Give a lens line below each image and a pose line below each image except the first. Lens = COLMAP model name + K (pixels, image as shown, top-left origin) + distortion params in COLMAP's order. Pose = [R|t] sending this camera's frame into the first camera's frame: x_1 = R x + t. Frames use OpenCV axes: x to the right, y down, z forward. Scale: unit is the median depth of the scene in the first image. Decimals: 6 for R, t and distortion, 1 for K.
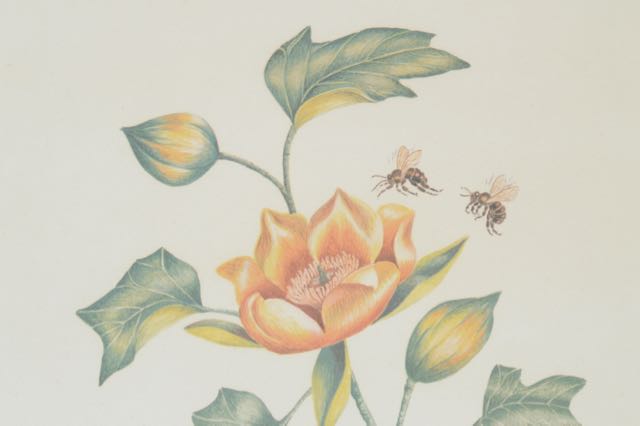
lens RADIAL K [[1367.3, 0, 319.8], [0, 1367.3, 213.9], [0, 0, 1]] dist [0.033019, 0.000000]
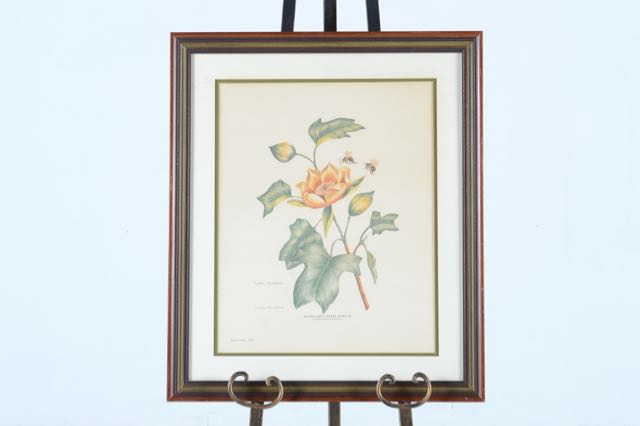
lens RADIAL K [[1502.8, 0, 319.2], [0, 1502.8, 212.4], [0, 0, 1]] dist [0.048812, 0.000000]
pose [[0.999930, -0.010884, -0.004641, 0.004228], [0.010548, 0.997692, -0.067080, 0.377003], [0.005360, 0.067027, 0.997737, -2.936939]]
